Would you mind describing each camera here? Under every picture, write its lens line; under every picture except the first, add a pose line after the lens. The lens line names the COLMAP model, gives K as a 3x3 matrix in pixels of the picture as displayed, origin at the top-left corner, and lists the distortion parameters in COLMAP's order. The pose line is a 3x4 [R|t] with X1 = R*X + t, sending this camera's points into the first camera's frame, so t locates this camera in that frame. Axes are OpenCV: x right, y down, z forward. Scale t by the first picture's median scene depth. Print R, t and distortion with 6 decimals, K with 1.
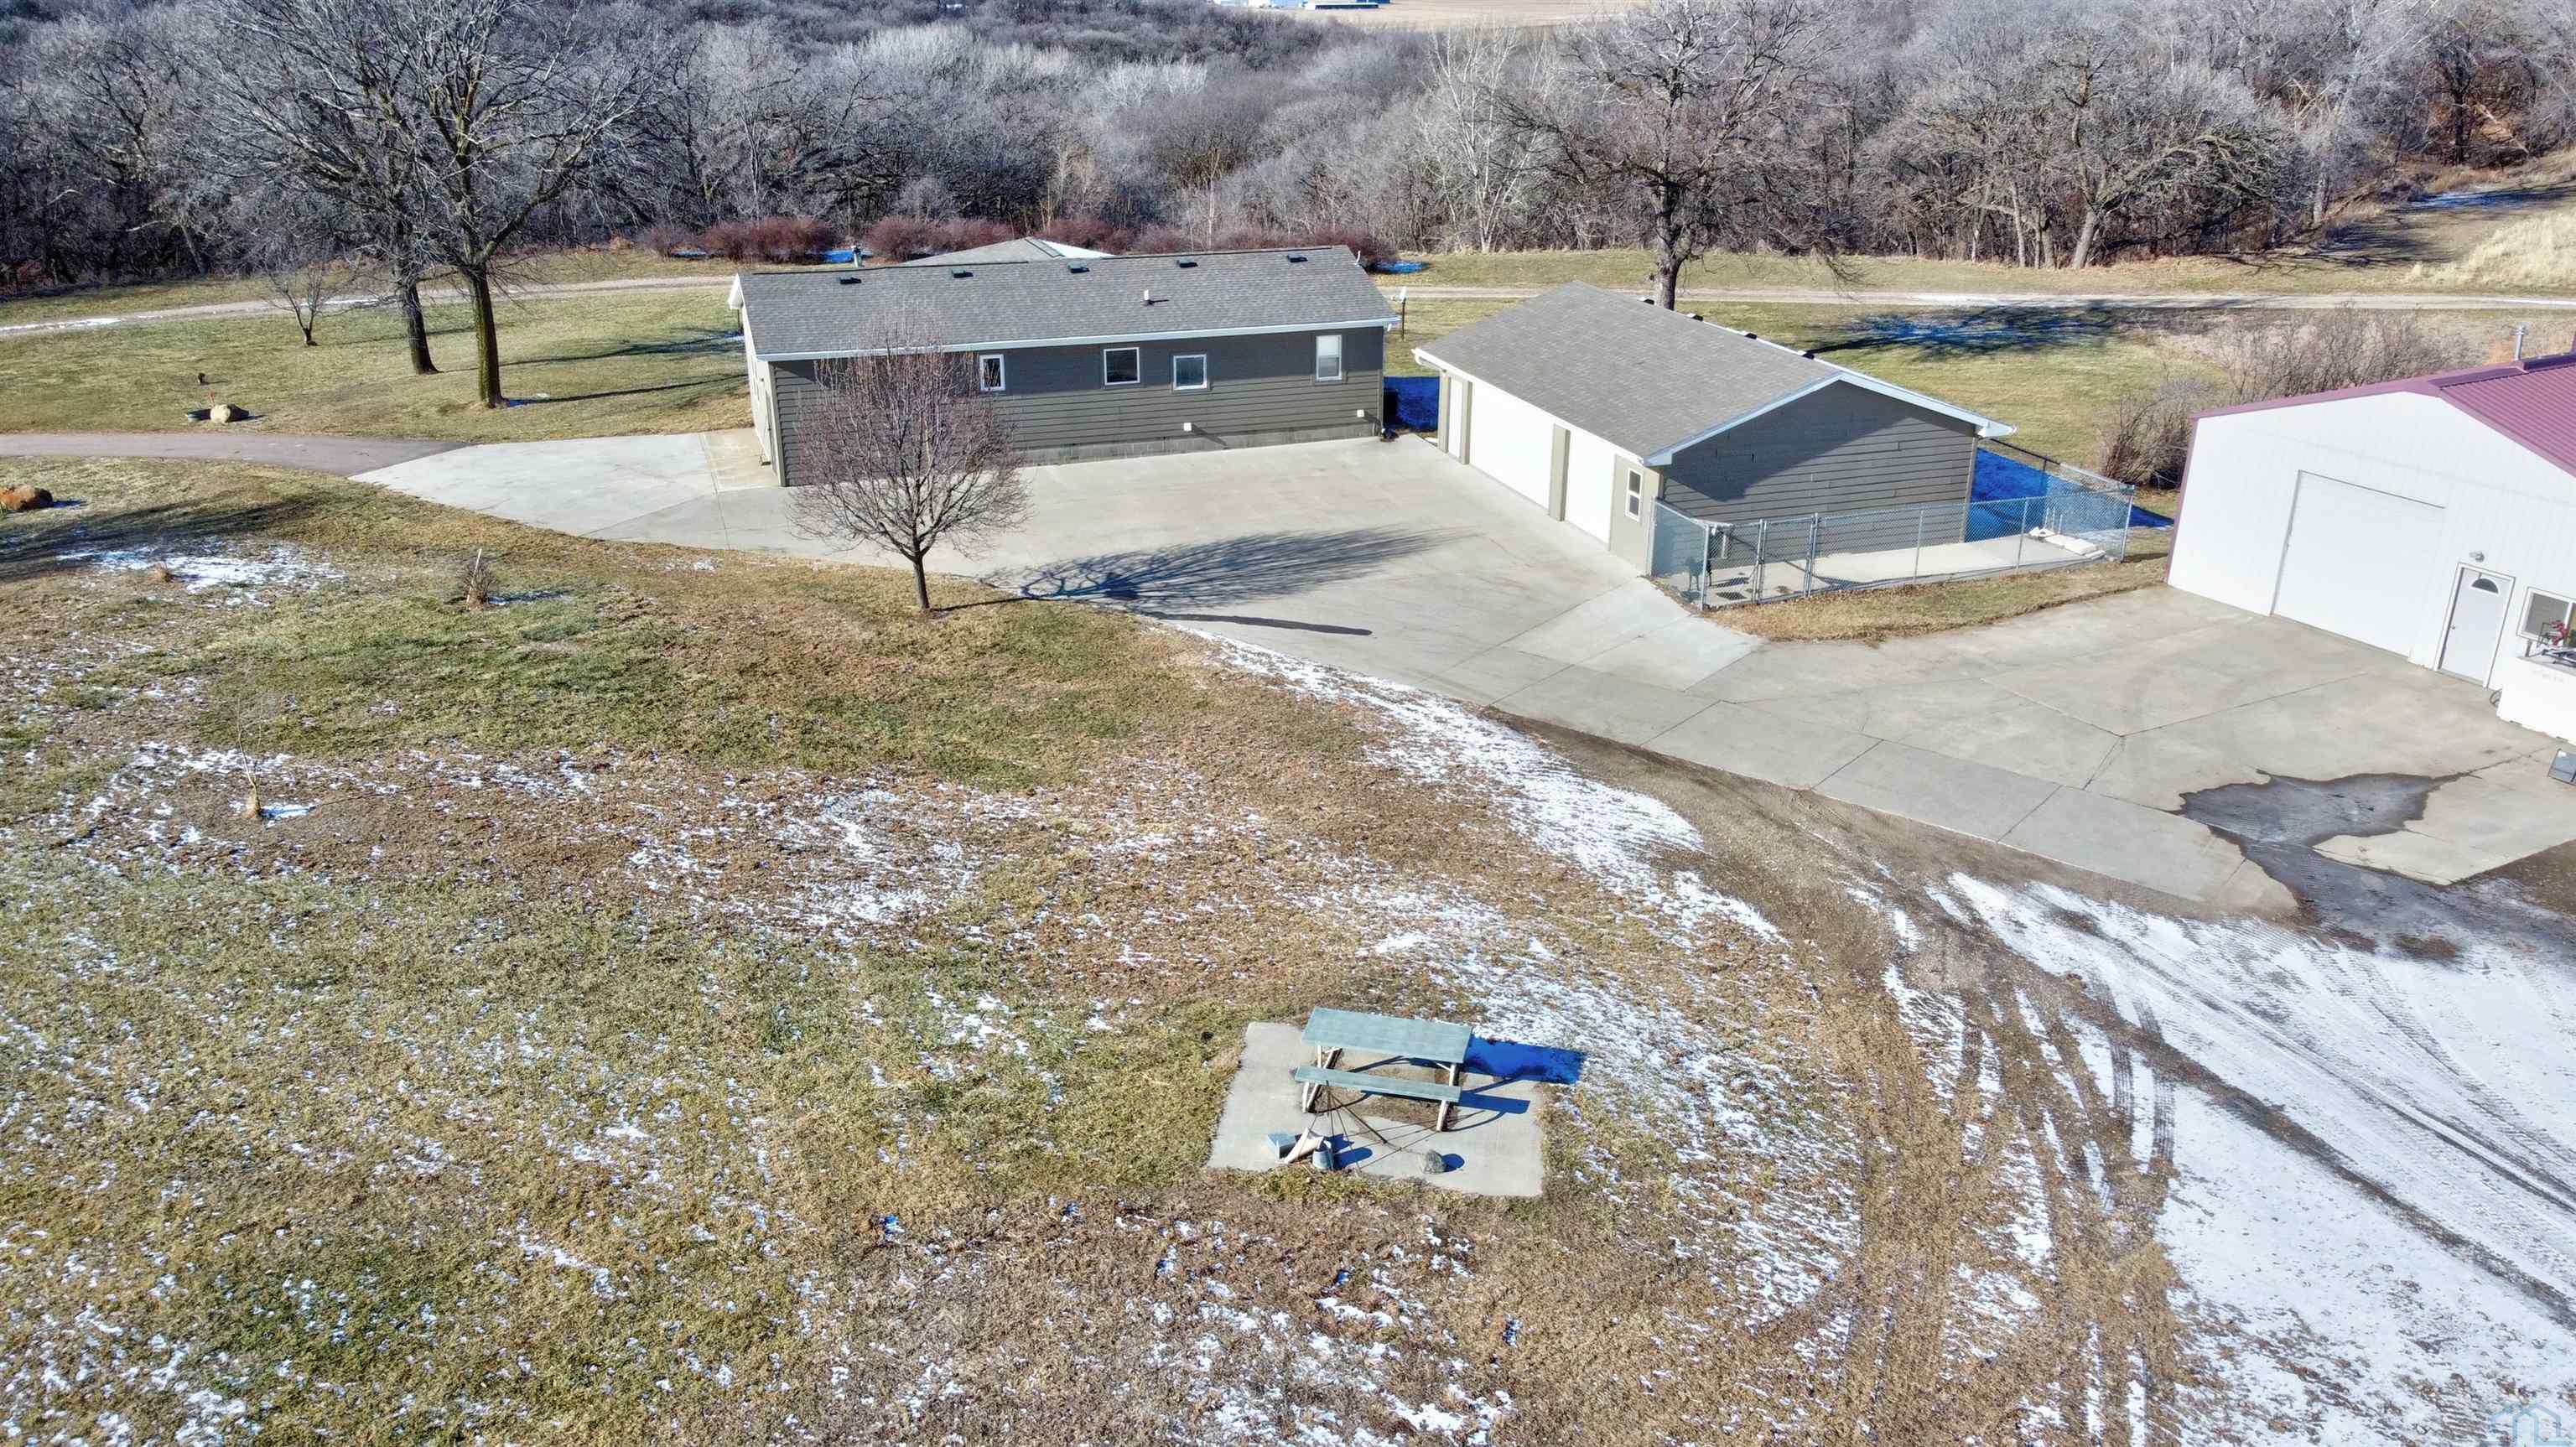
lens RADIAL K [[1920.9, 0, 1288.2], [0, 1920.9, 728.1], [0, 0, 1]] dist [-0.007982, -0.002865]
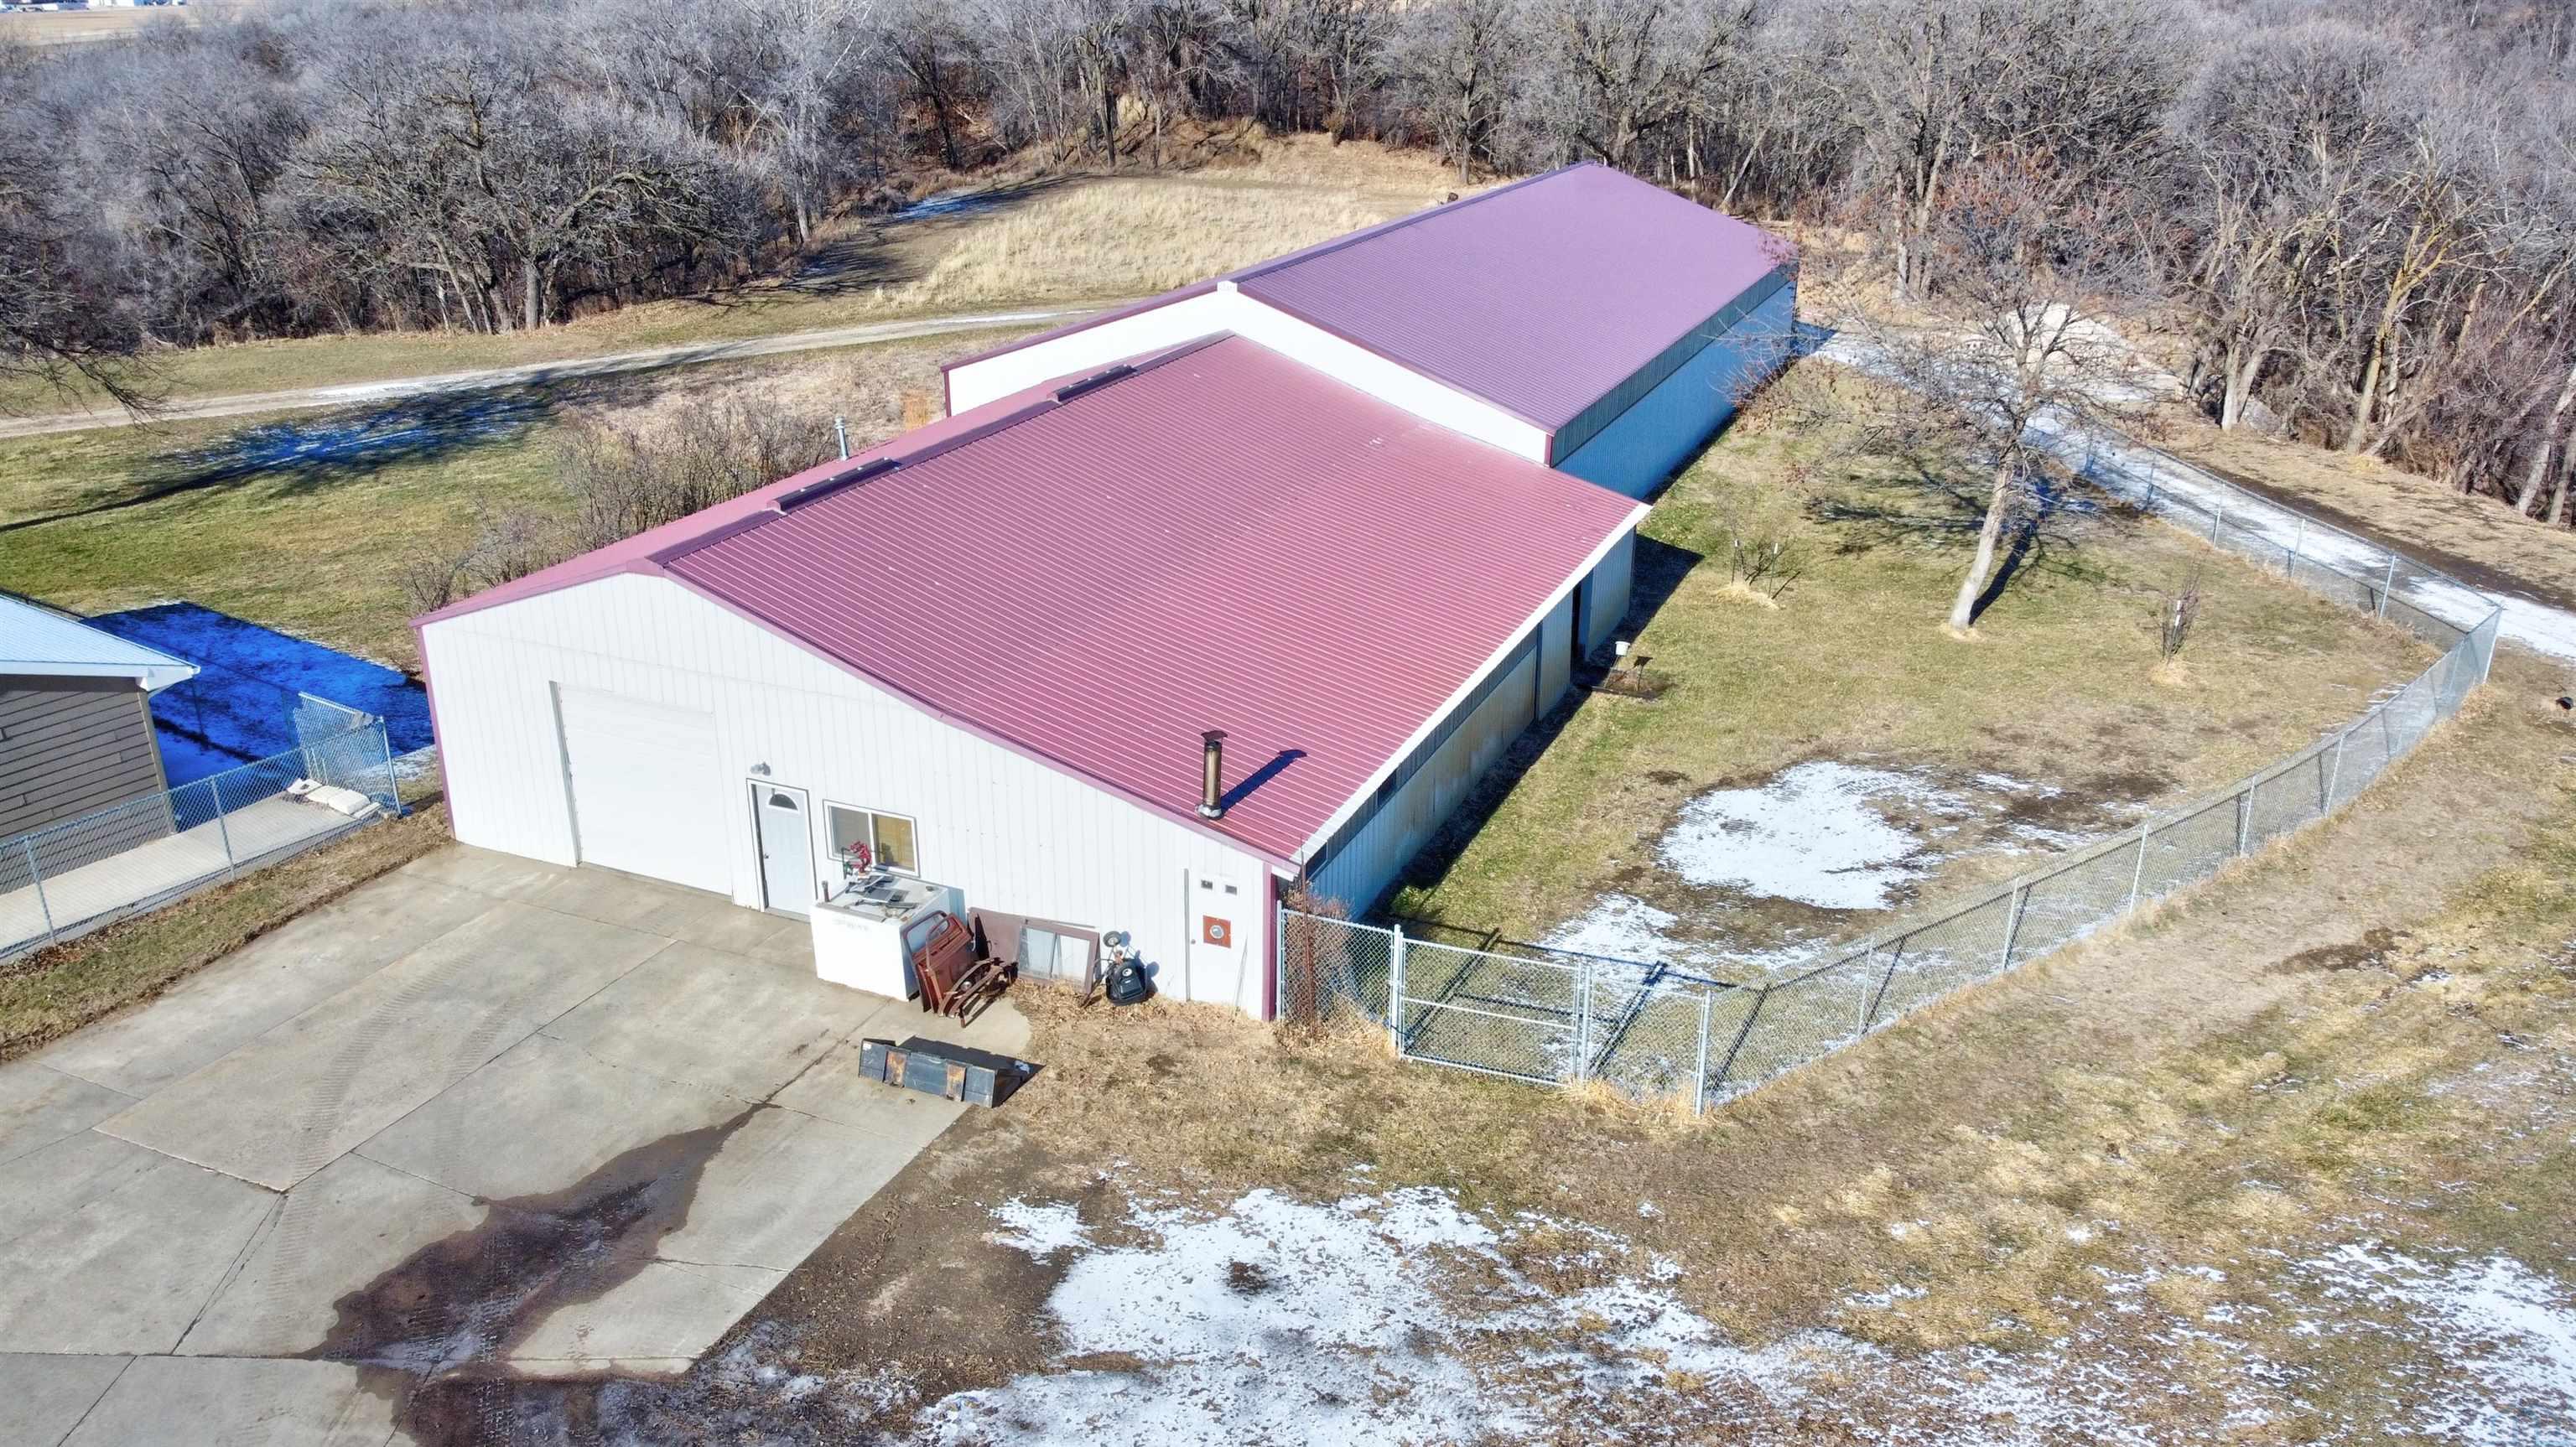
lens RADIAL K [[1920.9, 0, 1287.7], [0, 1920.9, 719.8], [0, 0, 1]] dist [-0.007982, -0.002865]
pose [[0.791491, -0.226637, 0.567608, 0.161129], [0.229550, 0.970947, 0.067591, -0.051483], [-0.566436, 0.076797, 0.820520, 0.109707]]
